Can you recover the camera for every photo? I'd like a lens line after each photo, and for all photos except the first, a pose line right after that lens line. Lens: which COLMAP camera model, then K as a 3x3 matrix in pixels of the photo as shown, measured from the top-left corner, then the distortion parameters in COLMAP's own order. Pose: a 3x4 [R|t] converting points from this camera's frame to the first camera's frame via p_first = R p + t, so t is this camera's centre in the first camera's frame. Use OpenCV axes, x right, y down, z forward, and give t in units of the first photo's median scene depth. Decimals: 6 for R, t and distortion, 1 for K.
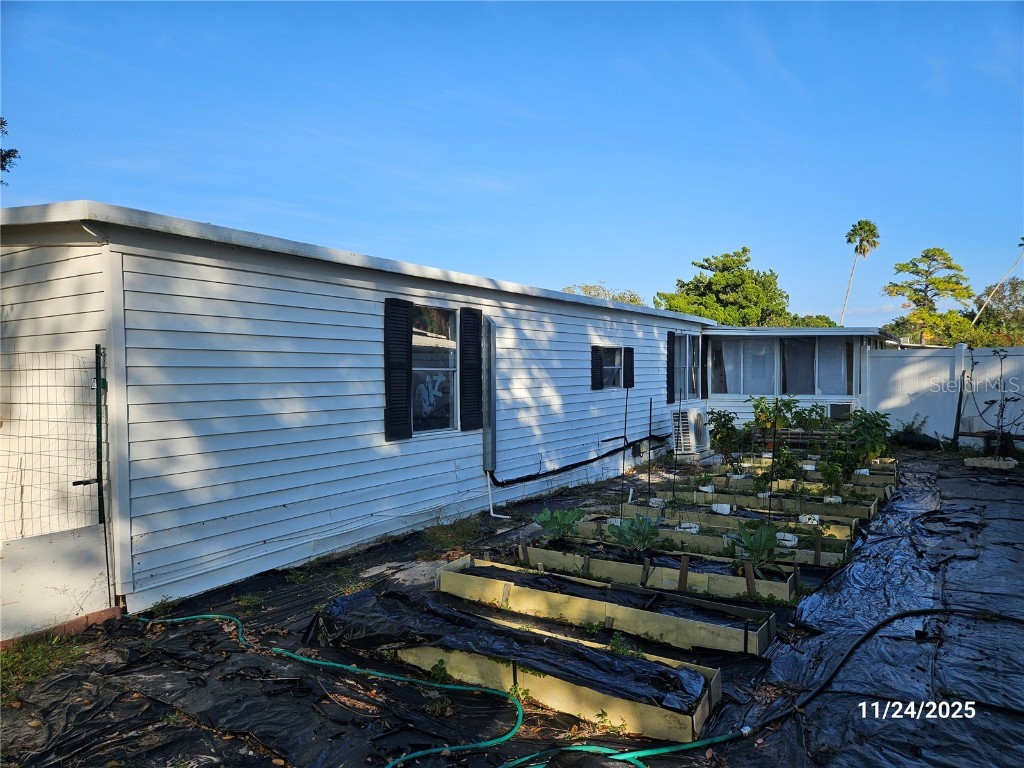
lens RADIAL K [[679.4, 0, 511.4], [0, 679.4, 398.3], [0, 0, 1]] dist [0.080242, -0.068859]
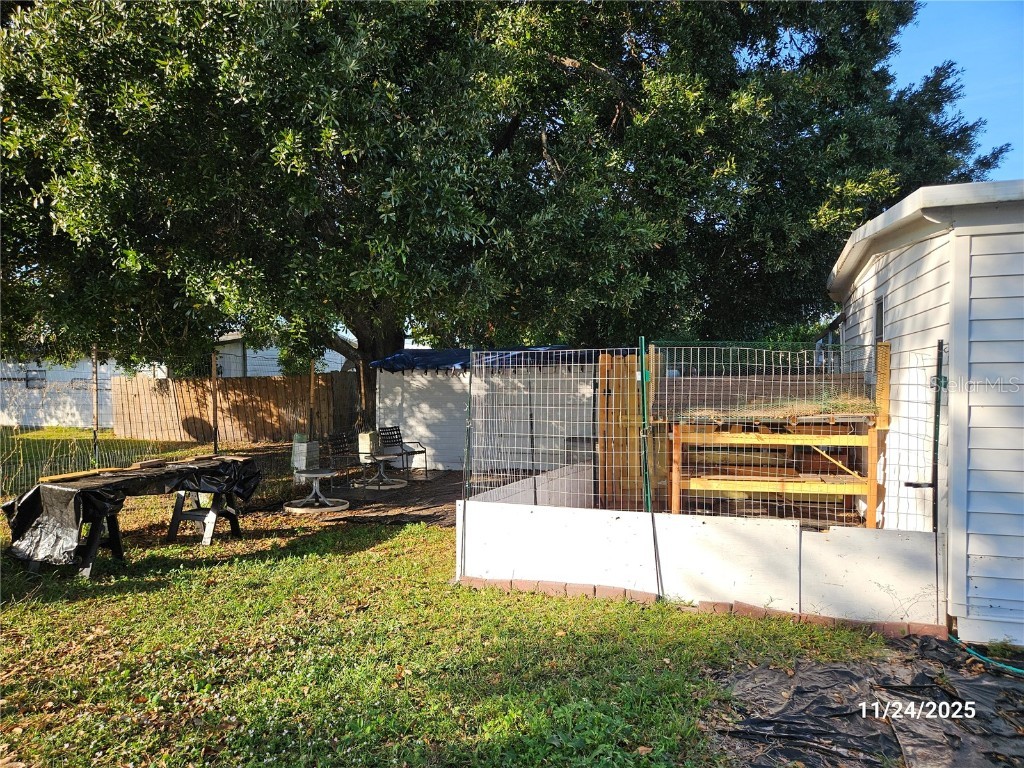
lens RADIAL K [[679.4, 0, 511.4], [0, 679.4, 398.3], [0, 0, 1]] dist [0.080242, -0.068859]
pose [[0.255894, 0.032478, -0.966159, 0.086280], [-0.031599, 0.999182, 0.025219, -0.002399], [0.966188, 0.024077, 0.256711, 0.112559]]
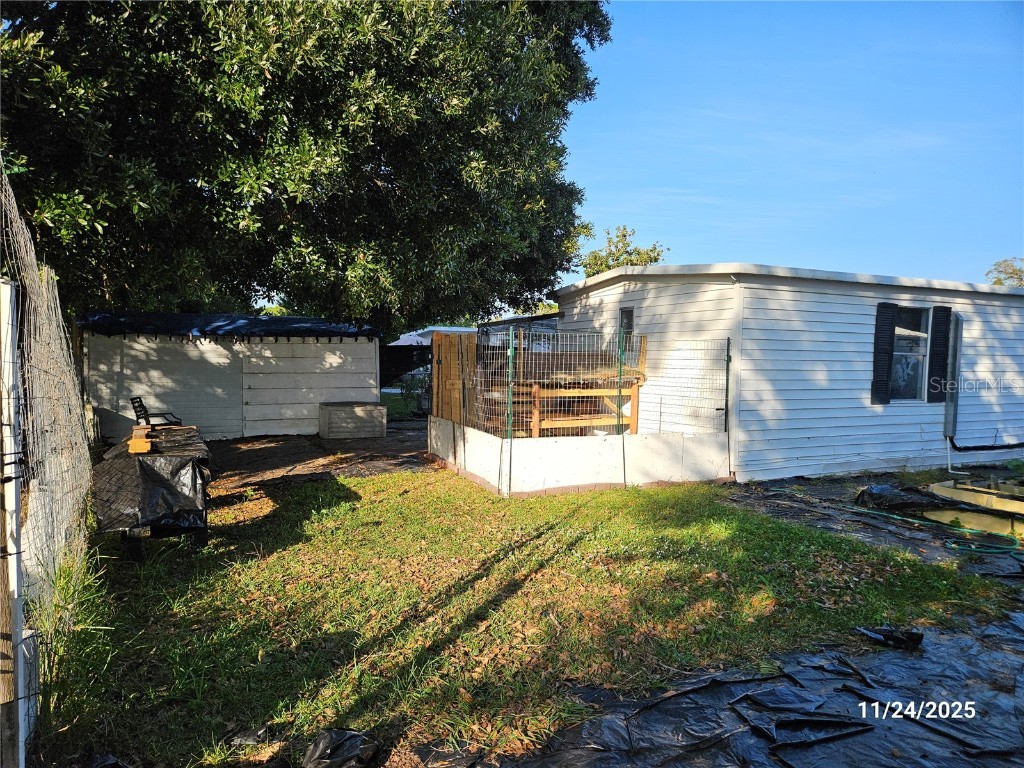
lens RADIAL K [[670.1, 0, 507.9], [0, 670.1, 394.9], [0, 0, 1]] dist [0.080772, -0.063990]
pose [[0.861097, 0.053452, -0.505623, -0.096907], [-0.043312, 0.998555, 0.031801, 0.025456], [0.506593, -0.005484, 0.862168, -0.482925]]
